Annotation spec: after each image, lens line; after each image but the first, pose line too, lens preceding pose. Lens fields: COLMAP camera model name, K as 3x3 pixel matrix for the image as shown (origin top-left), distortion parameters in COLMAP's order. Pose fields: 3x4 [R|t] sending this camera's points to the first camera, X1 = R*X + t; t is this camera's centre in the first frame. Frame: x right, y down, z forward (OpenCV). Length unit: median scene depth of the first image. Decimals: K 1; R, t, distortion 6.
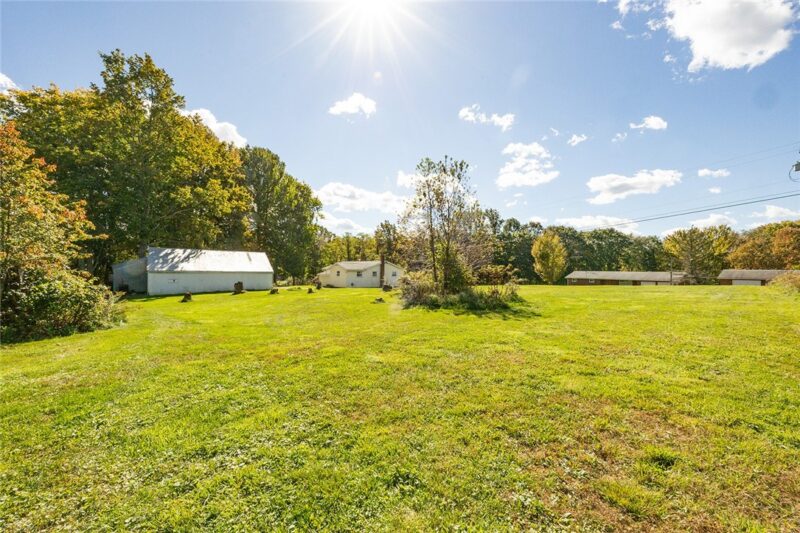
lens RADIAL K [[317.4, 0, 398.9], [0, 317.4, 280.1], [0, 0, 1]] dist [0.002867, 0.000215]
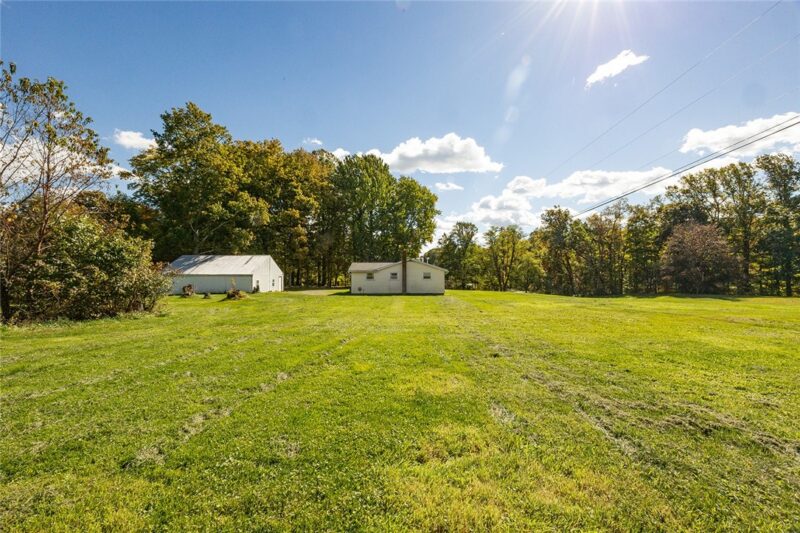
lens RADIAL K [[317.4, 0, 398.9], [0, 317.4, 280.1], [0, 0, 1]] dist [0.002867, 0.000215]
pose [[0.723492, 0.008242, -0.690283, 0.462238], [-0.014703, 0.999886, -0.003471, -0.006754], [0.690176, 0.012661, 0.723531, 0.446830]]
